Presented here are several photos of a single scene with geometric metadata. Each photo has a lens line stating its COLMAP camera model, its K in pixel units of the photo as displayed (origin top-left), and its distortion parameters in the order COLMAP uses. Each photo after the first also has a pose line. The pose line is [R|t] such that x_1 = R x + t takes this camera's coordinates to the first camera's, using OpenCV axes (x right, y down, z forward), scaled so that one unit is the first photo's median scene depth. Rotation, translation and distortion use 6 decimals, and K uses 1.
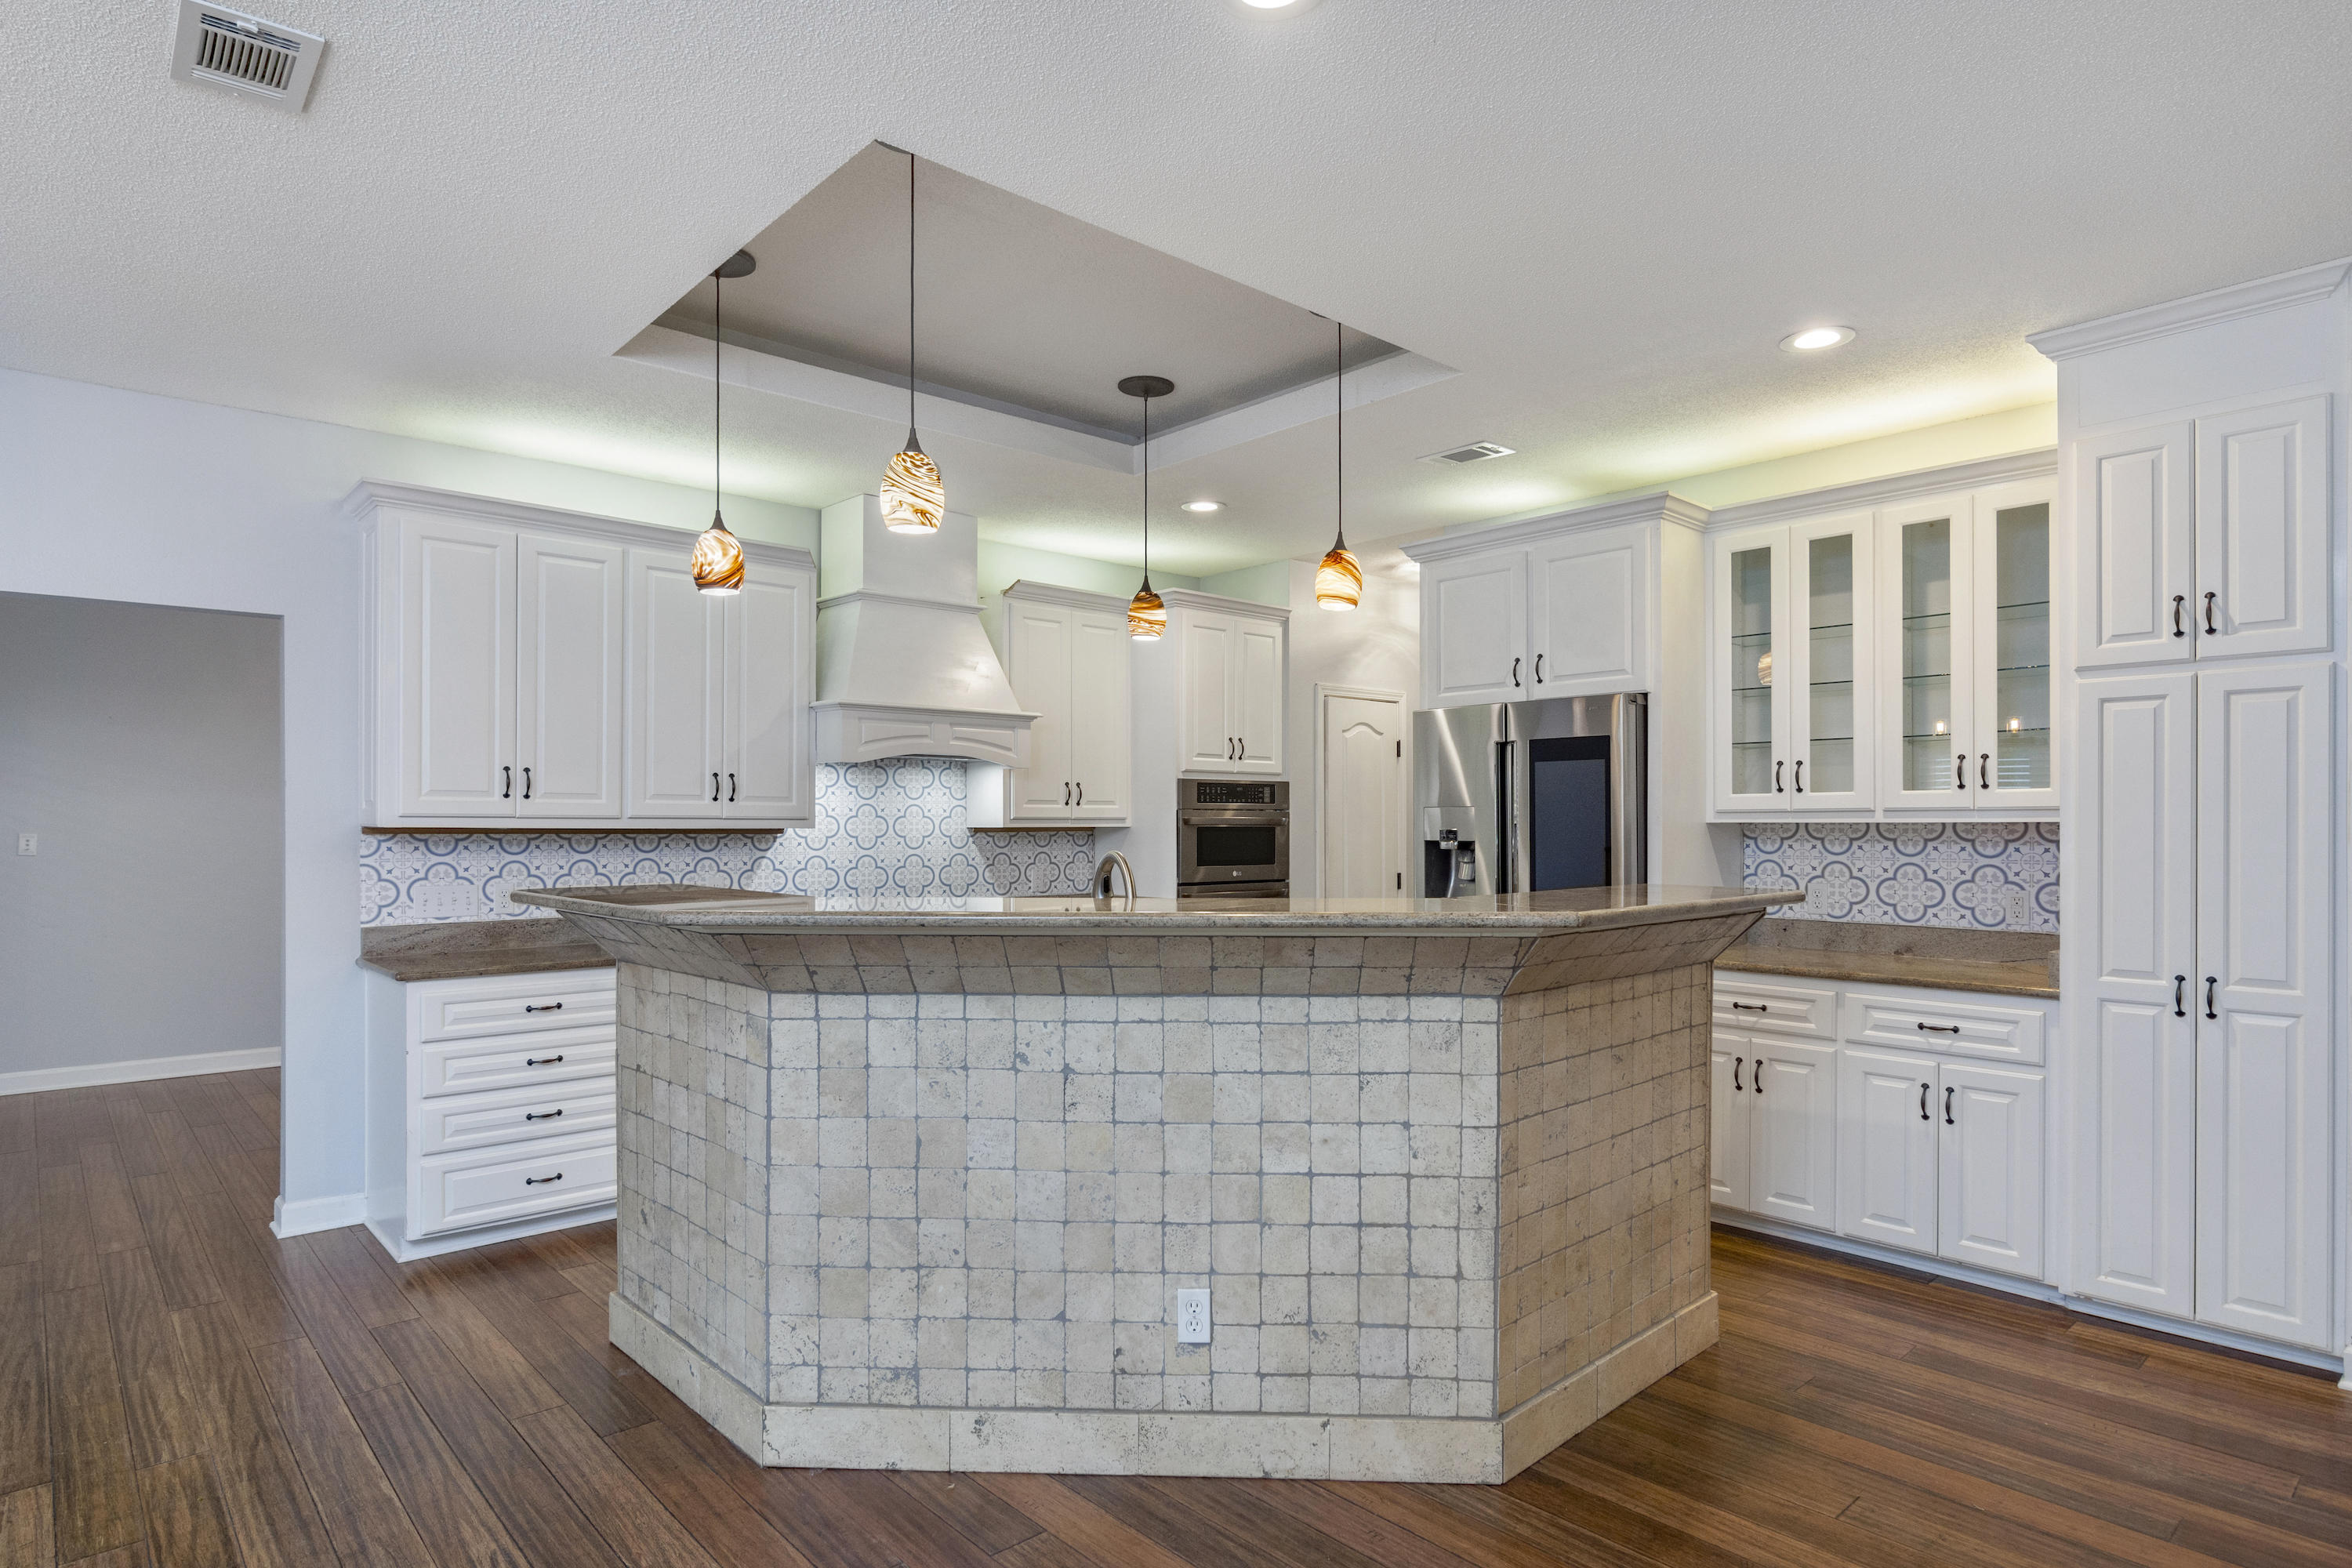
lens RADIAL K [[1280.2, 0, 1188.4], [0, 1280.2, 806.1], [0, 0, 1]] dist [-0.005610, -0.000165]
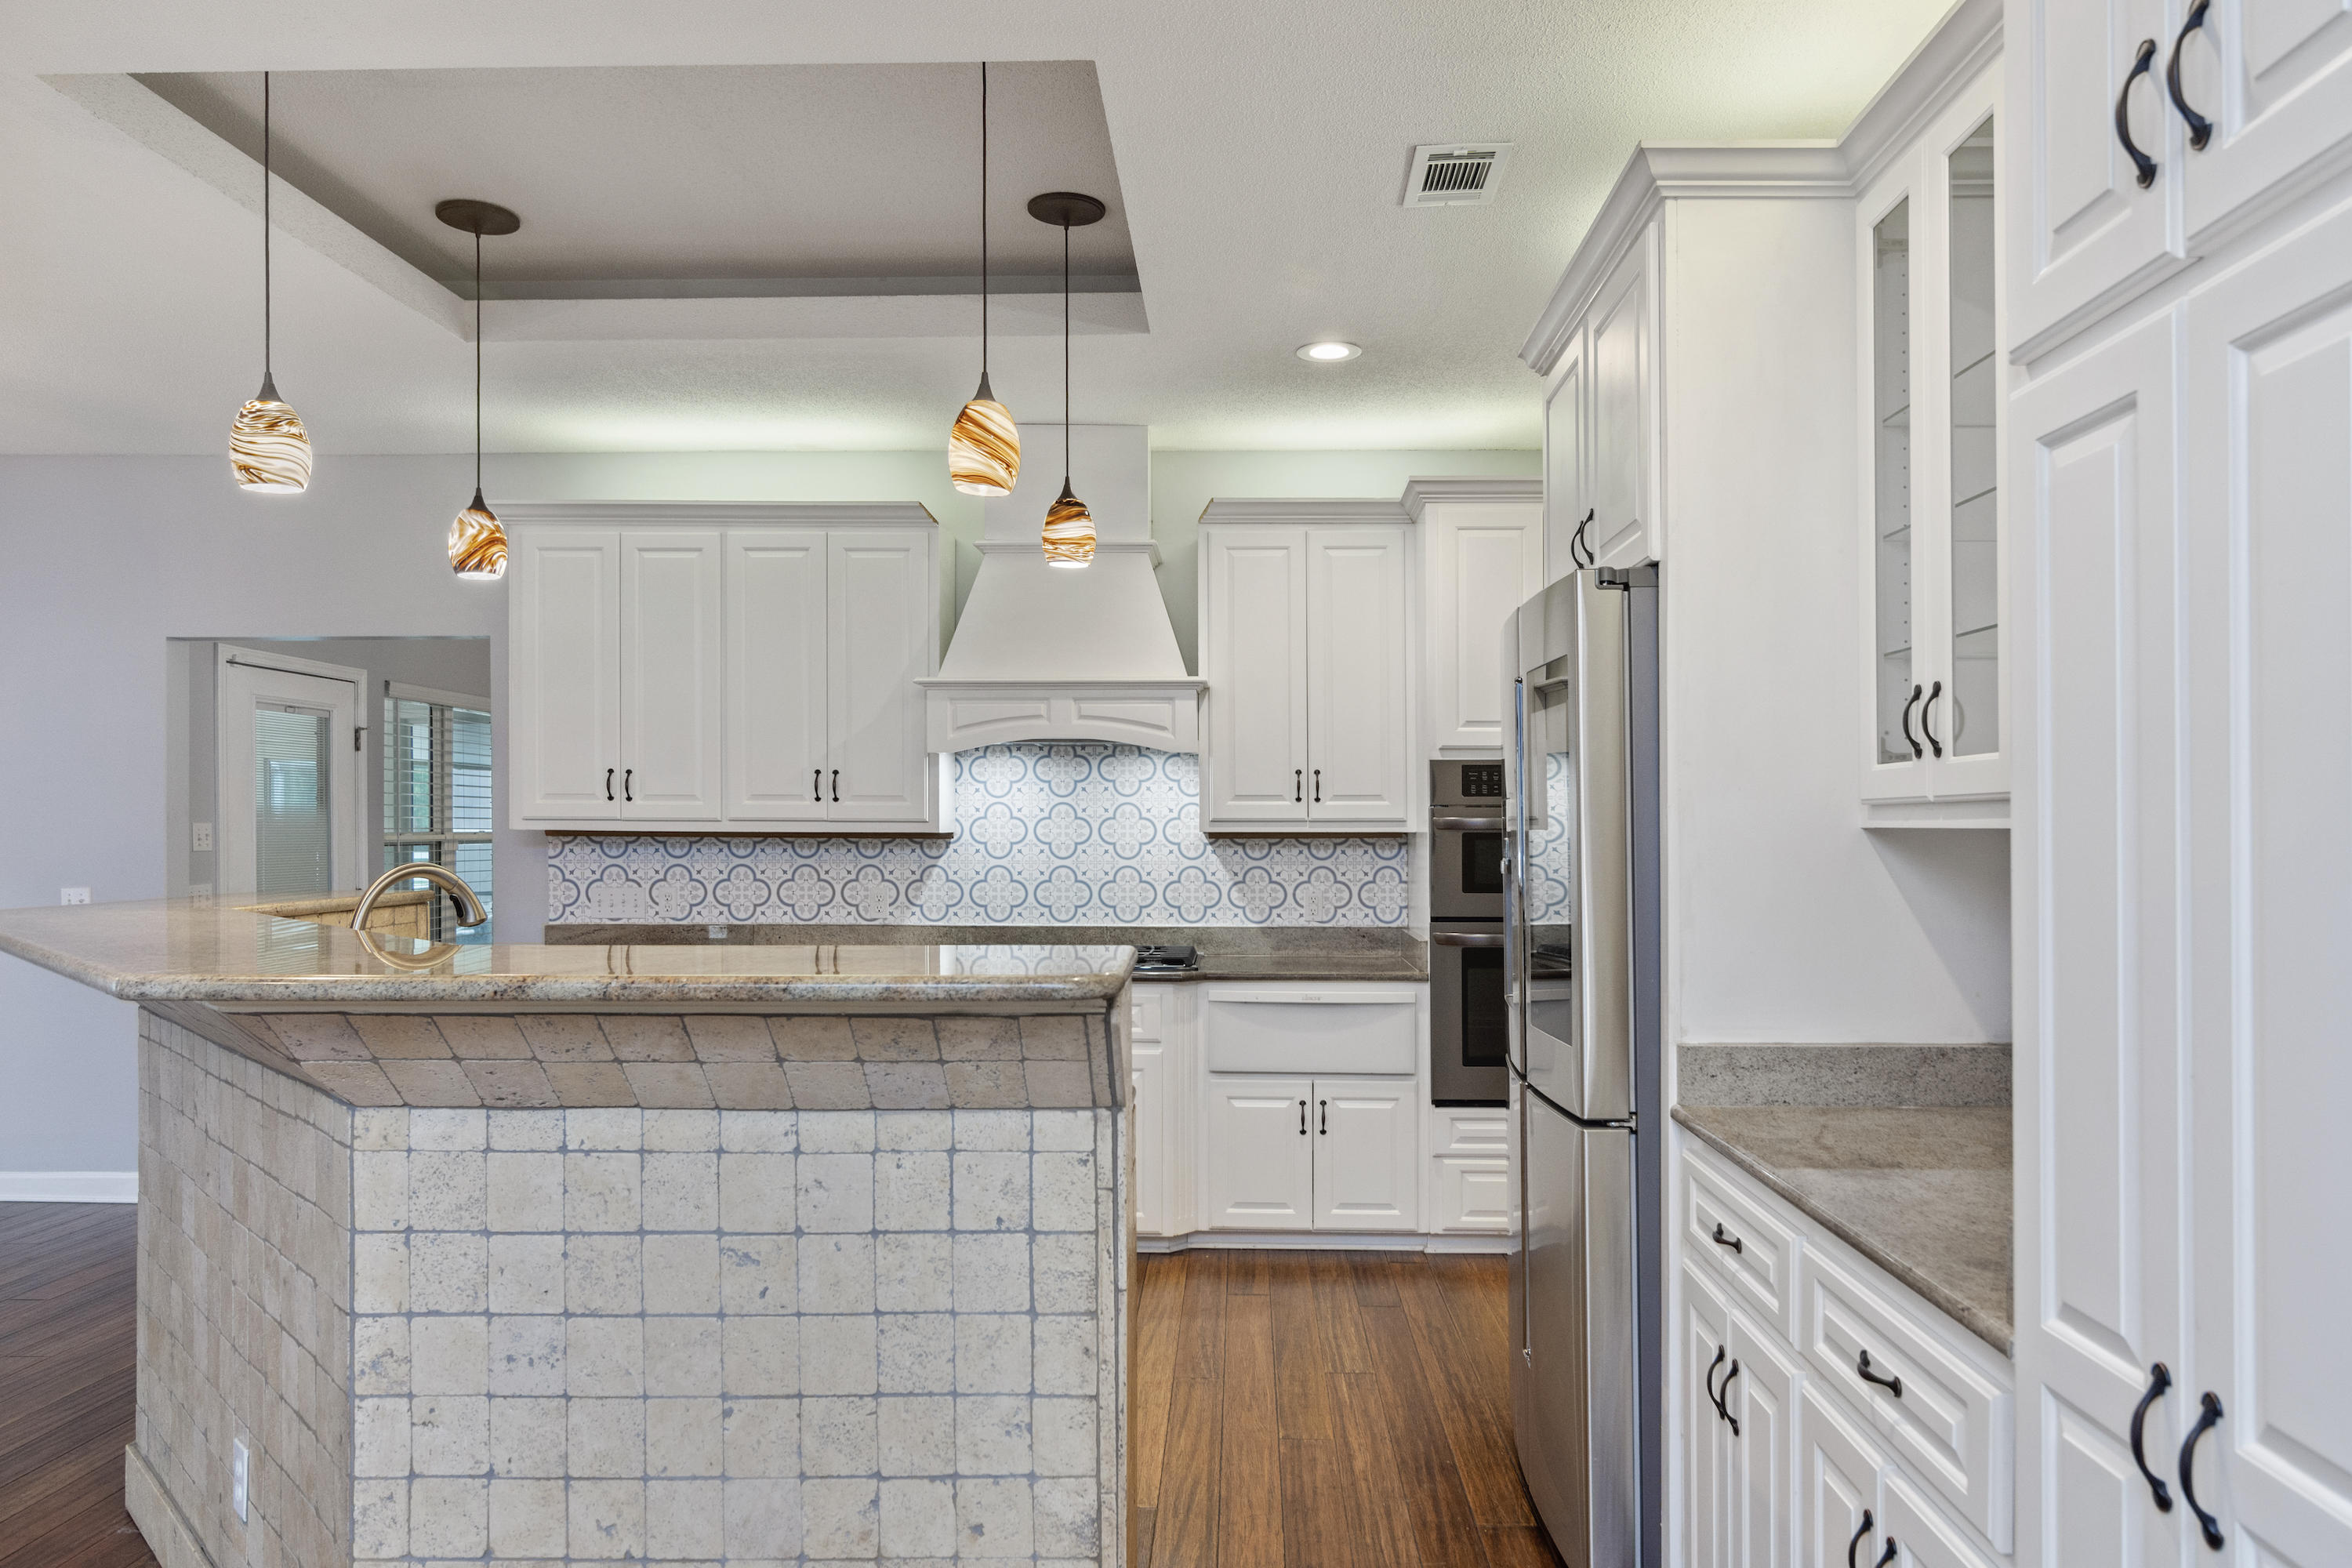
lens RADIAL K [[1566.6, 0, 1223.0], [0, 1566.6, 815.0], [0, 0, 1]] dist [-0.012089, -0.004802]
pose [[0.719882, -0.003585, -0.694087, 0.627765], [0.007706, 0.999966, 0.002827, 0.005031], [0.694053, -0.007384, 0.719886, 0.437255]]
